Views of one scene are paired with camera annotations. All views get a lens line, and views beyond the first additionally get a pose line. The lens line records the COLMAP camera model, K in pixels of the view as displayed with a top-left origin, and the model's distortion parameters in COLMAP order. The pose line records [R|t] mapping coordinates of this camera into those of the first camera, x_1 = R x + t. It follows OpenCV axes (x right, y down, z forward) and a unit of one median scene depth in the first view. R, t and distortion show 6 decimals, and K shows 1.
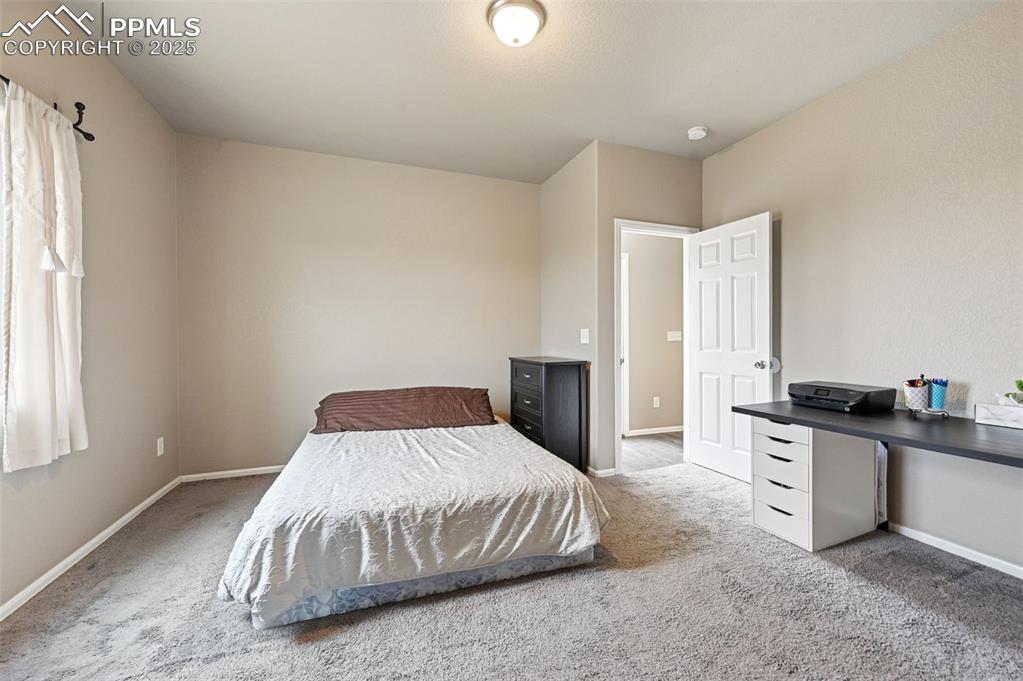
lens RADIAL K [[419.0, 0, 554.5], [0, 419.0, 336.3], [0, 0, 1]] dist [0.001711, 0.000379]
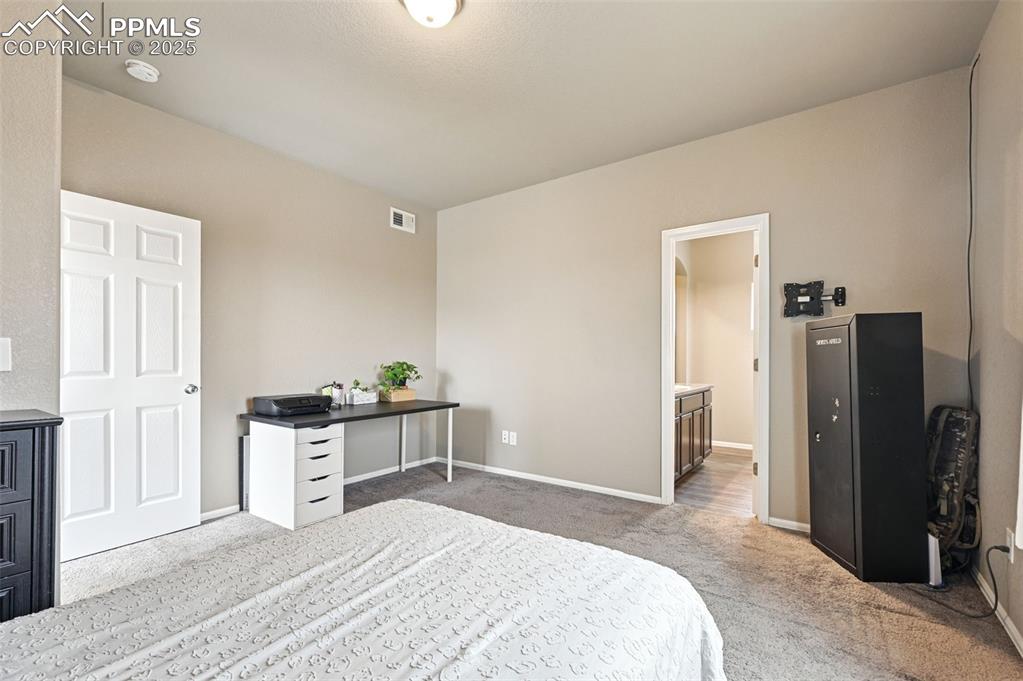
lens RADIAL K [[412.6, 0, 518.5], [0, 412.6, 354.0], [0, 0, 1]] dist [0.001322, 0.000158]
pose [[-0.477586, 0.009758, 0.878531, -1.002014], [-0.001196, 0.999930, -0.011756, 0.005771], [-0.878584, -0.006665, -0.477541, 1.334642]]
